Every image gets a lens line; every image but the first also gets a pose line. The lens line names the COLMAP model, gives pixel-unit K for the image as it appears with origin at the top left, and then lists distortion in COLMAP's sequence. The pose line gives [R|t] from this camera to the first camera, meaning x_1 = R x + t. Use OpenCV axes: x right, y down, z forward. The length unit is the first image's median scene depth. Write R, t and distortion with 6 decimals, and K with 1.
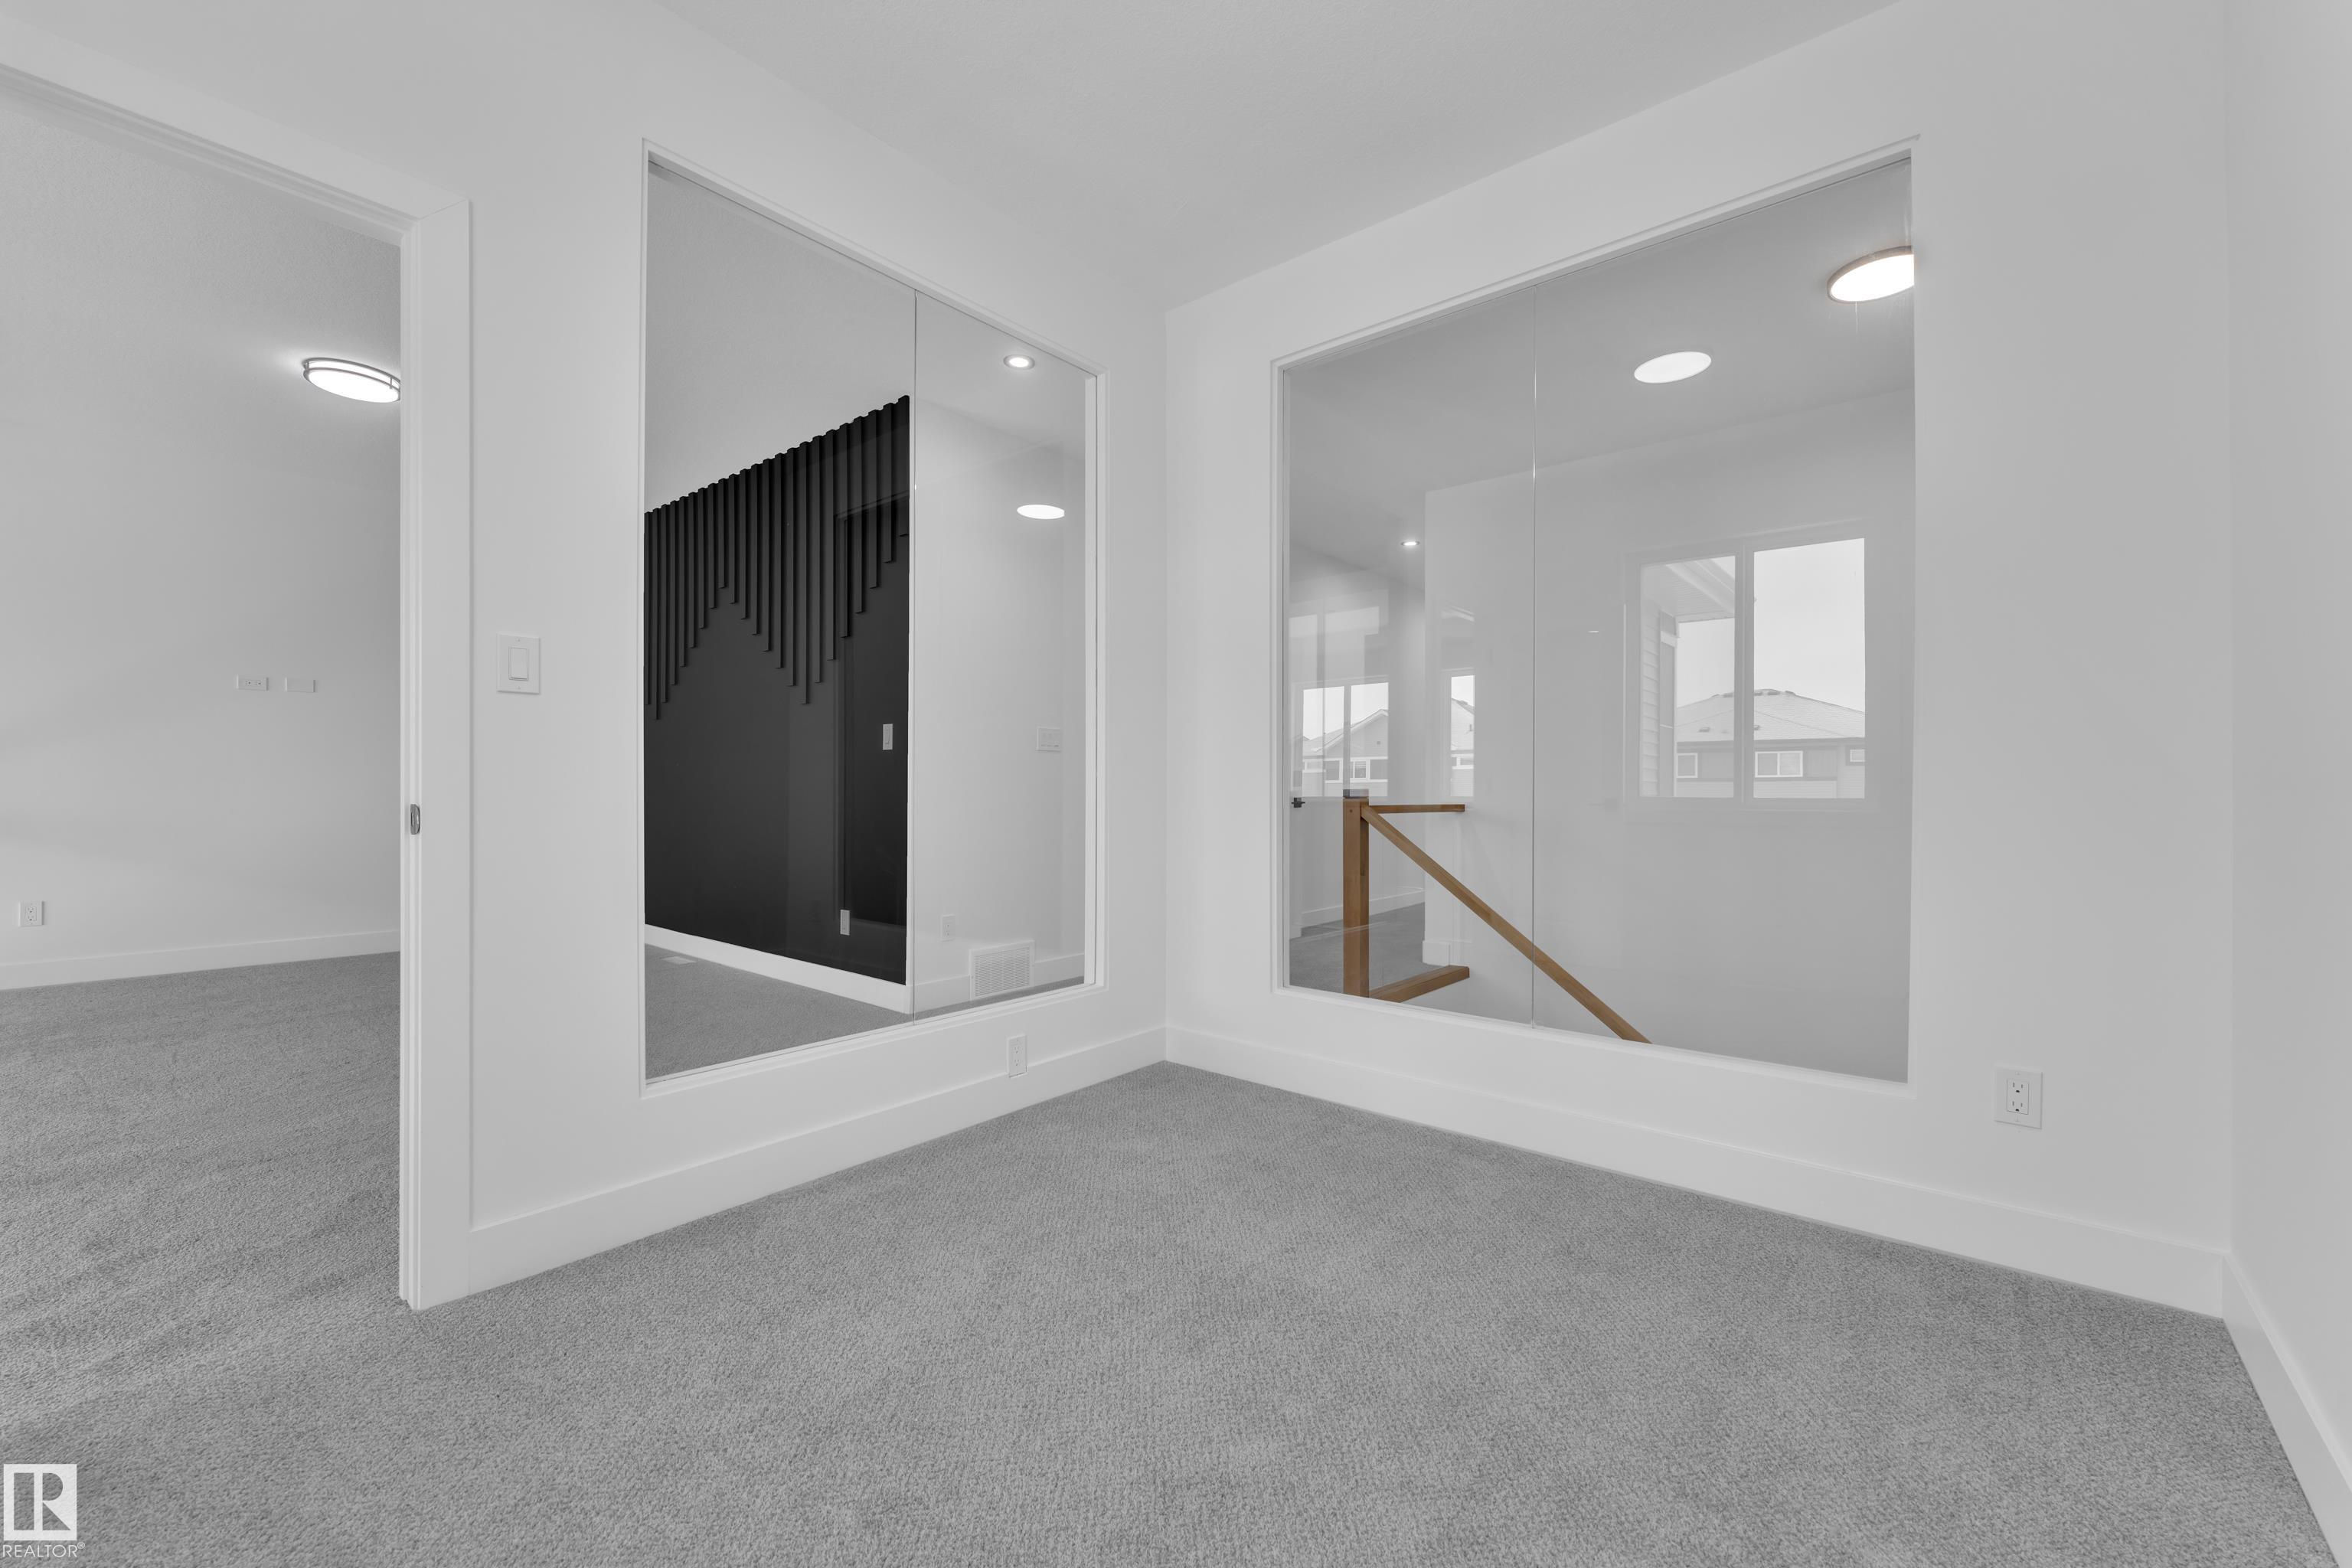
lens RADIAL K [[953.1, 0, 1169.8], [0, 953.1, 789.8], [0, 0, 1]] dist [0.001129, -0.000716]
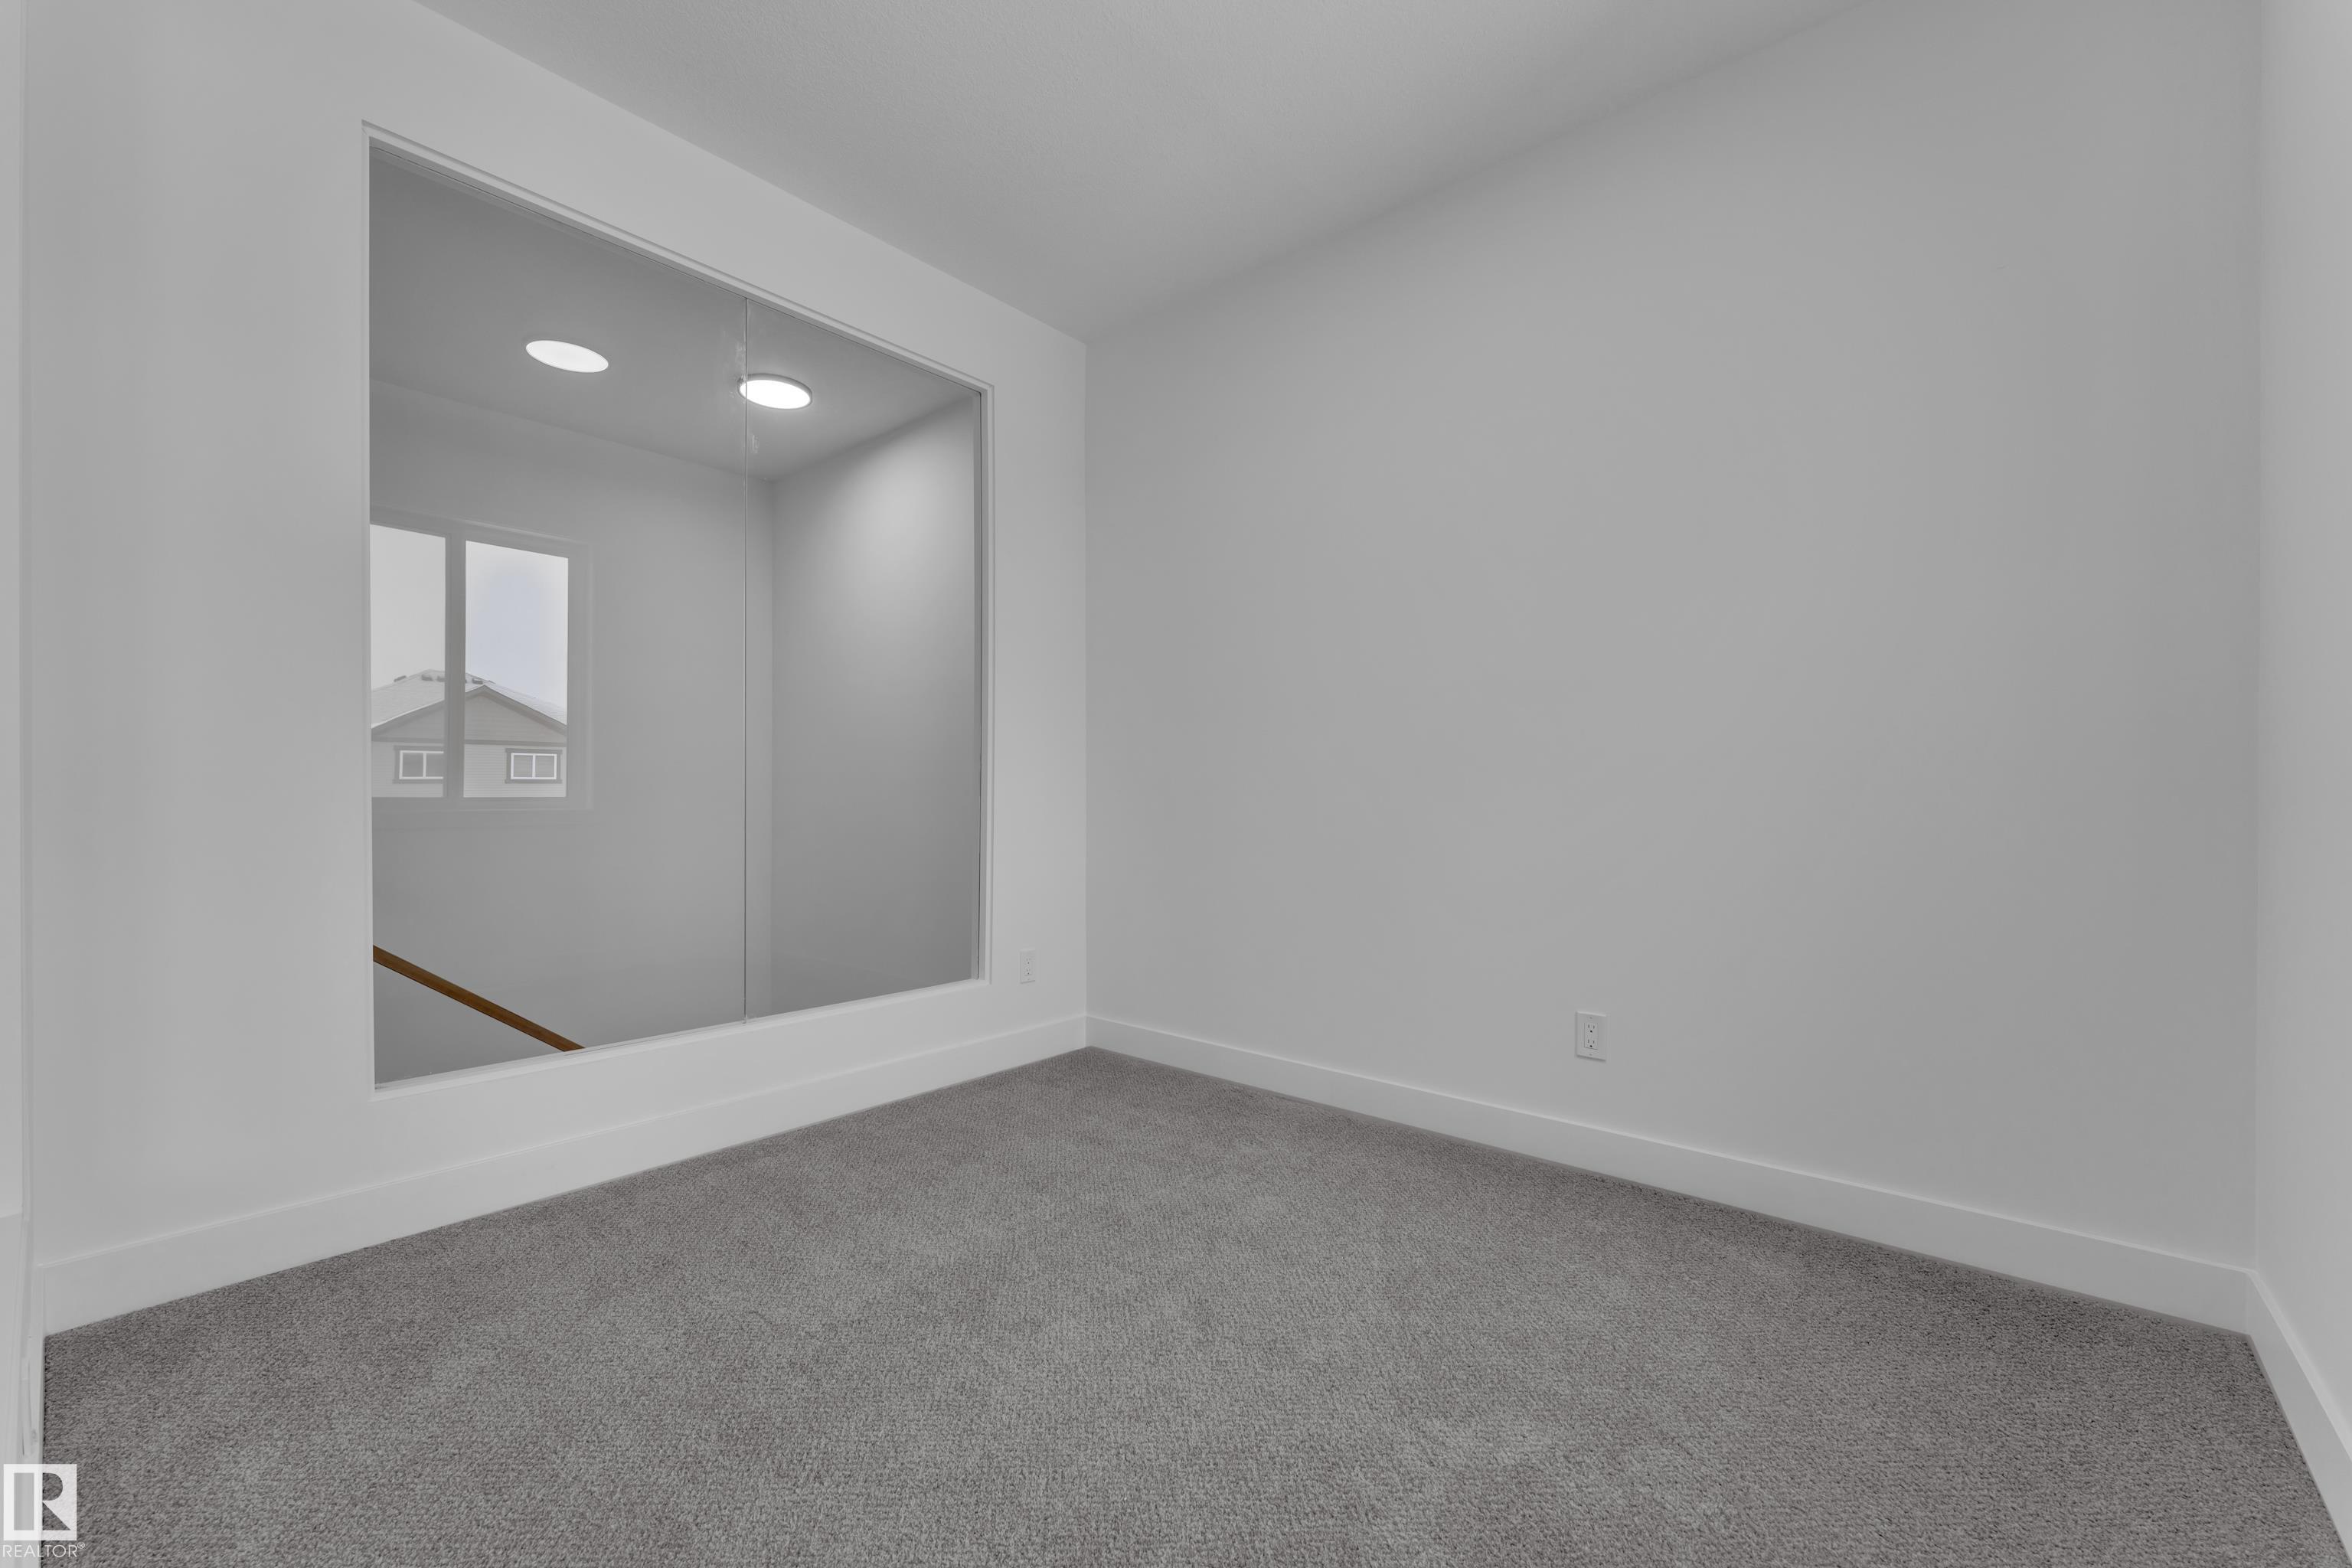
lens RADIAL K [[953.1, 0, 1177.6], [0, 953.1, 802.6], [0, 0, 1]] dist [0.001129, -0.000716]
pose [[0.010399, -0.017946, 0.999785, -0.616108], [-0.002158, 0.999836, 0.017969, -0.008660], [-0.999944, -0.002344, 0.010358, 0.499854]]
